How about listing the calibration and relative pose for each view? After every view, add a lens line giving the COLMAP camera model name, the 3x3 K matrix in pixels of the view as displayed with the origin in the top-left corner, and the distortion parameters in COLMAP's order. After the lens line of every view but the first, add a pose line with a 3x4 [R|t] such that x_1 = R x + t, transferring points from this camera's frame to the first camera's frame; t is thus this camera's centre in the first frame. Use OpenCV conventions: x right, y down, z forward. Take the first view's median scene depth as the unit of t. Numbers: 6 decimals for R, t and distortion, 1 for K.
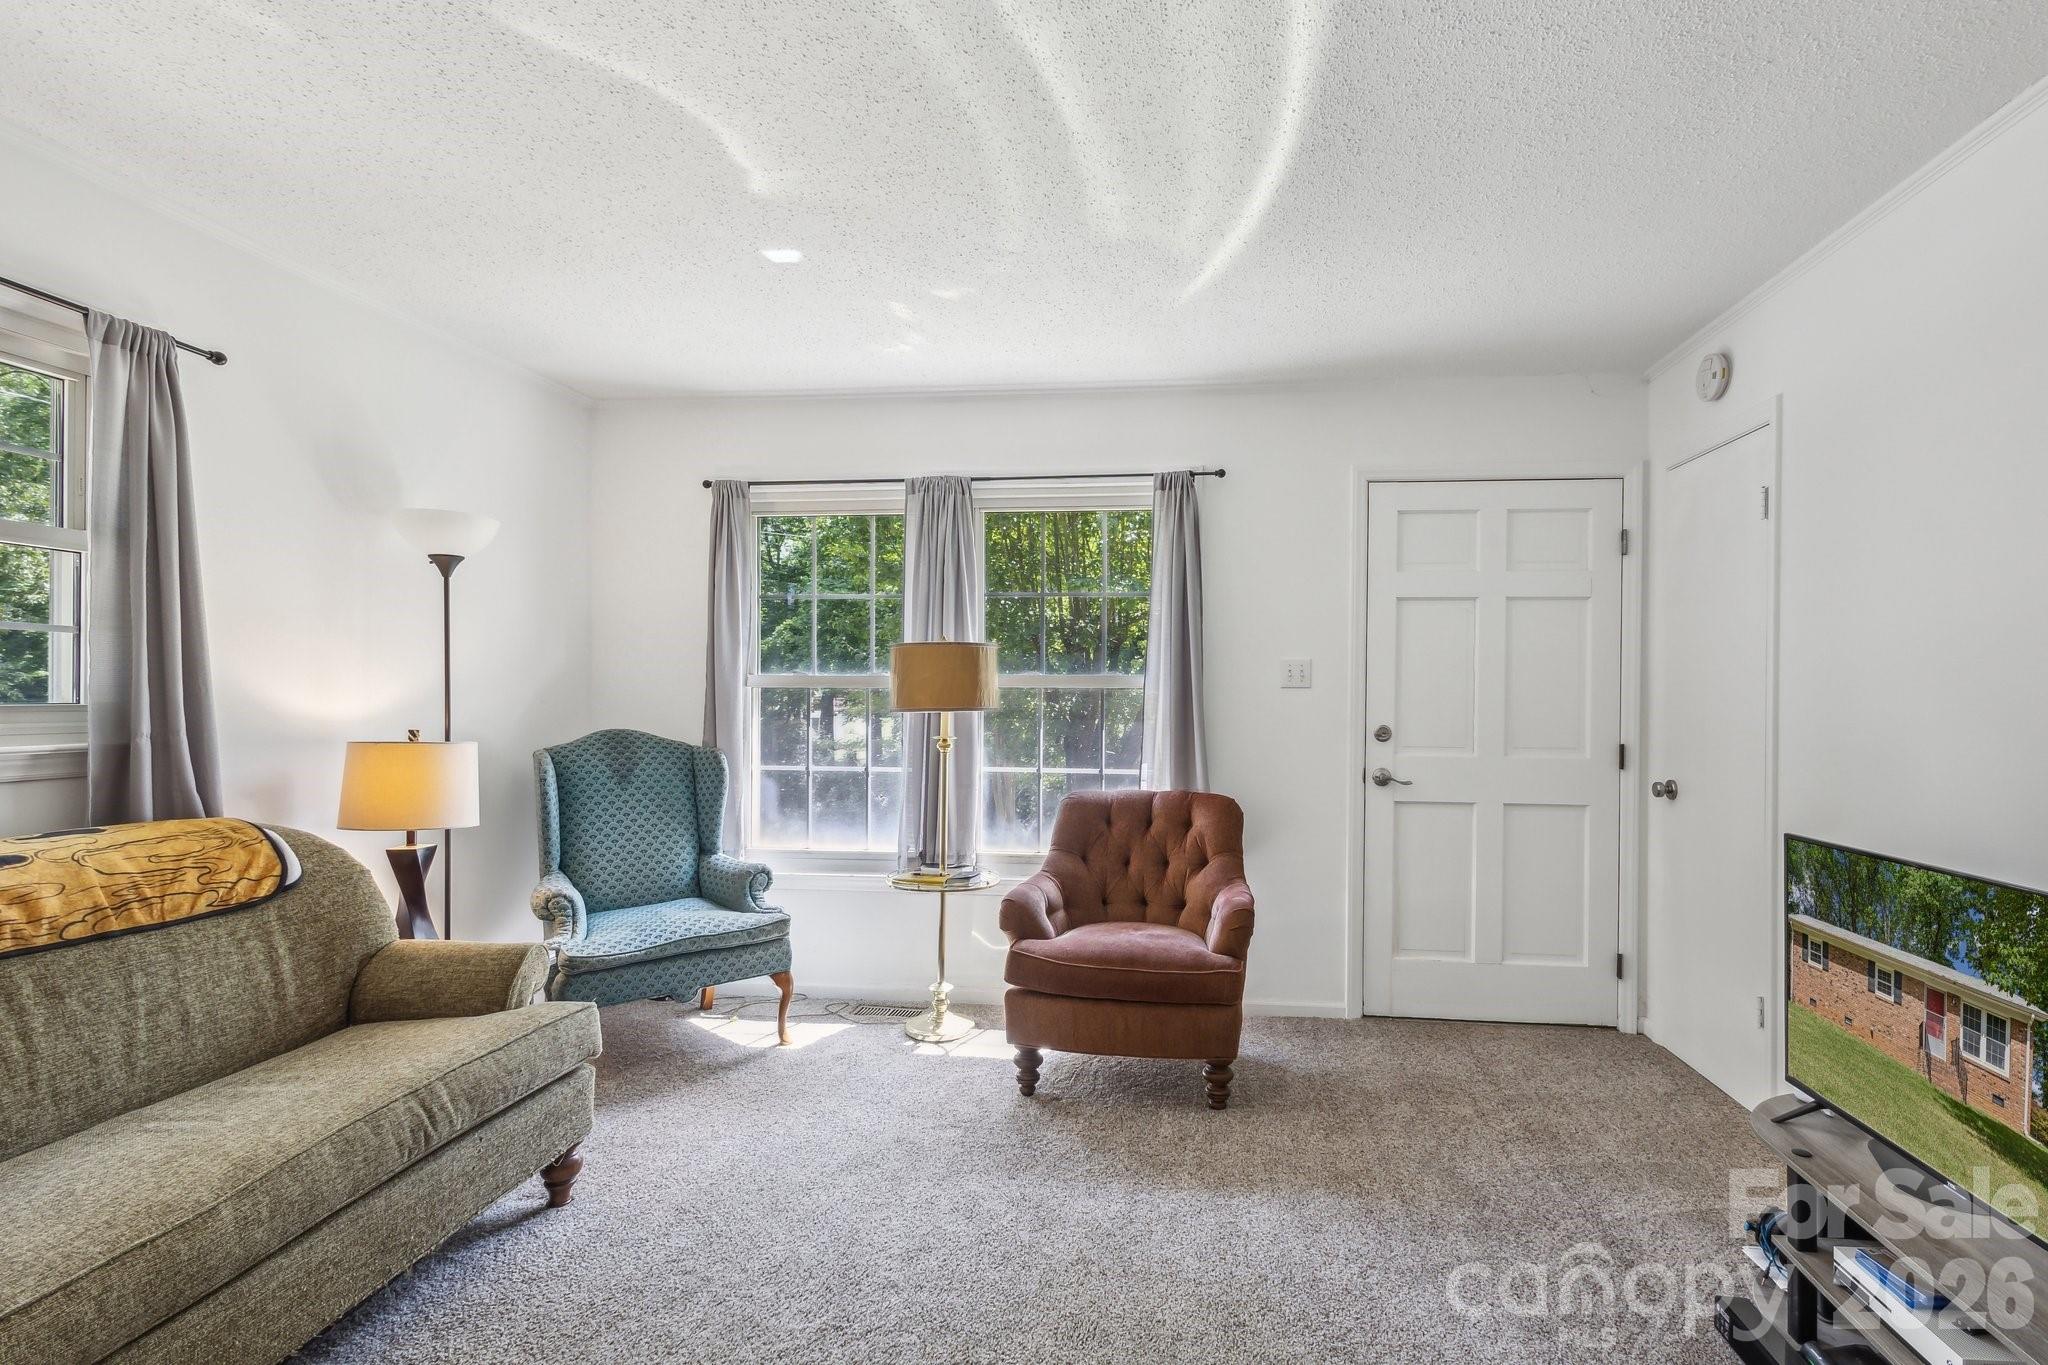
lens RADIAL K [[963.3, 0, 1014.6], [0, 963.3, 624.4], [0, 0, 1]] dist [0.002445, -0.000559]
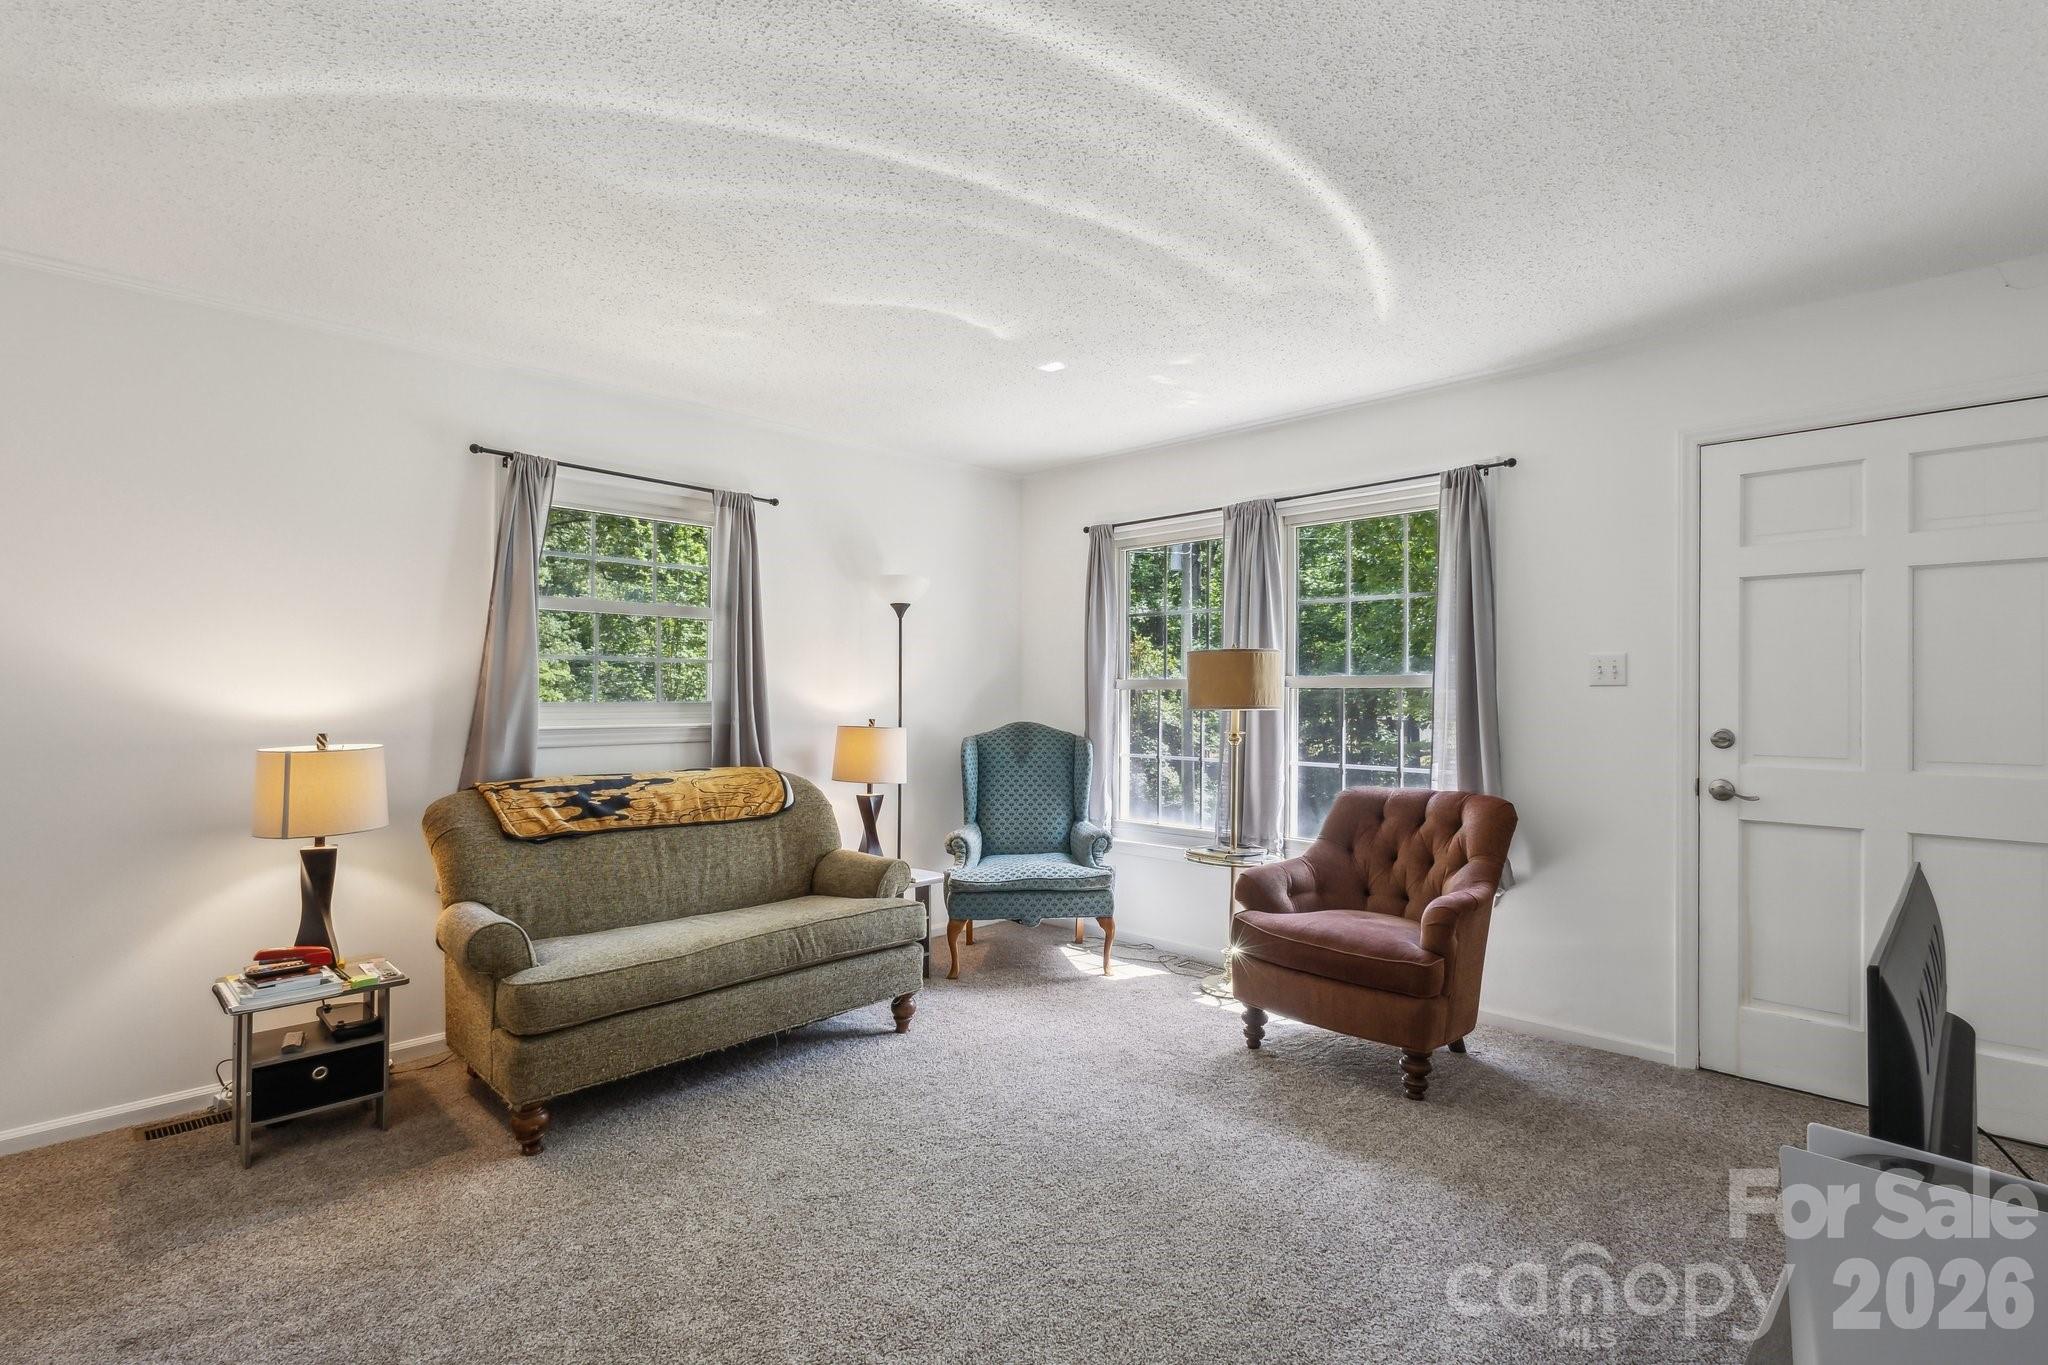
lens RADIAL K [[950.6, 0, 1002.0], [0, 950.6, 574.9], [0, 0, 1]] dist [0.001842, 0.000030]
pose [[0.779979, -0.082671, -0.620322, 0.462131], [0.048515, 0.996241, -0.071768, -0.001764], [0.623923, 0.025883, 0.781057, -0.066072]]
